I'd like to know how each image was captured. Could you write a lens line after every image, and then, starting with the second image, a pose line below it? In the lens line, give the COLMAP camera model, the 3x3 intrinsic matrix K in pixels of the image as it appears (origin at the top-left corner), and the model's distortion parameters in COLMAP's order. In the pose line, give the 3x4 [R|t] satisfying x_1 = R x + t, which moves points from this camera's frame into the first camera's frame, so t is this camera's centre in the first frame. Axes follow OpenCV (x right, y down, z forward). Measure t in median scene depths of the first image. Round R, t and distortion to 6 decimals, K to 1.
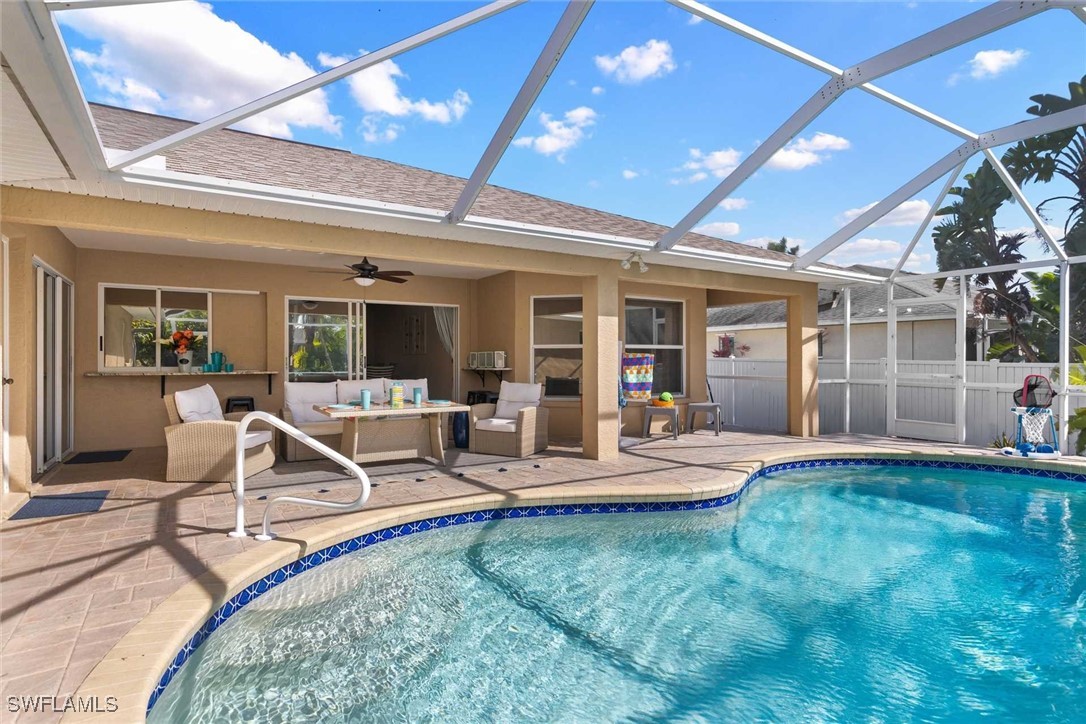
lens RADIAL K [[581.5, 0, 543.0], [0, 581.5, 362.0], [0, 0, 1]] dist [-0.000052, 0.000095]
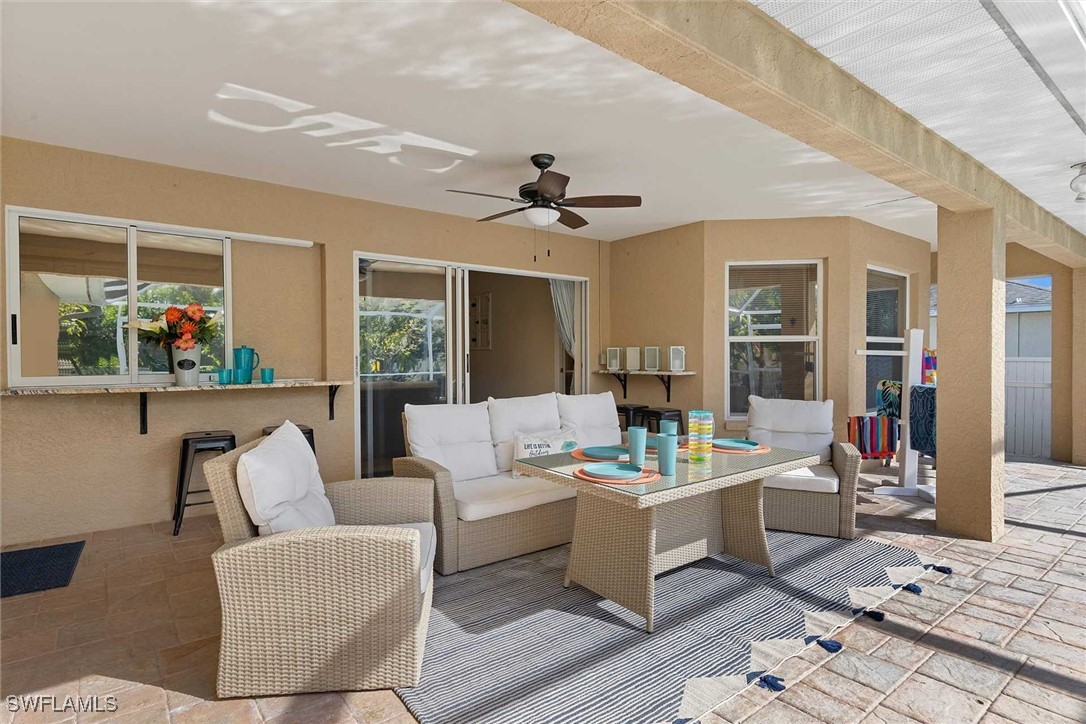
lens RADIAL K [[571.6, 0, 543.0], [0, 571.6, 362.0], [0, 0, 1]] dist [0.000858, 0.000484]
pose [[0.995173, -0.002350, 0.098108, -0.542102], [0.001718, 0.999977, 0.006526, -0.009467], [-0.098121, -0.006326, 0.995154, 0.709124]]
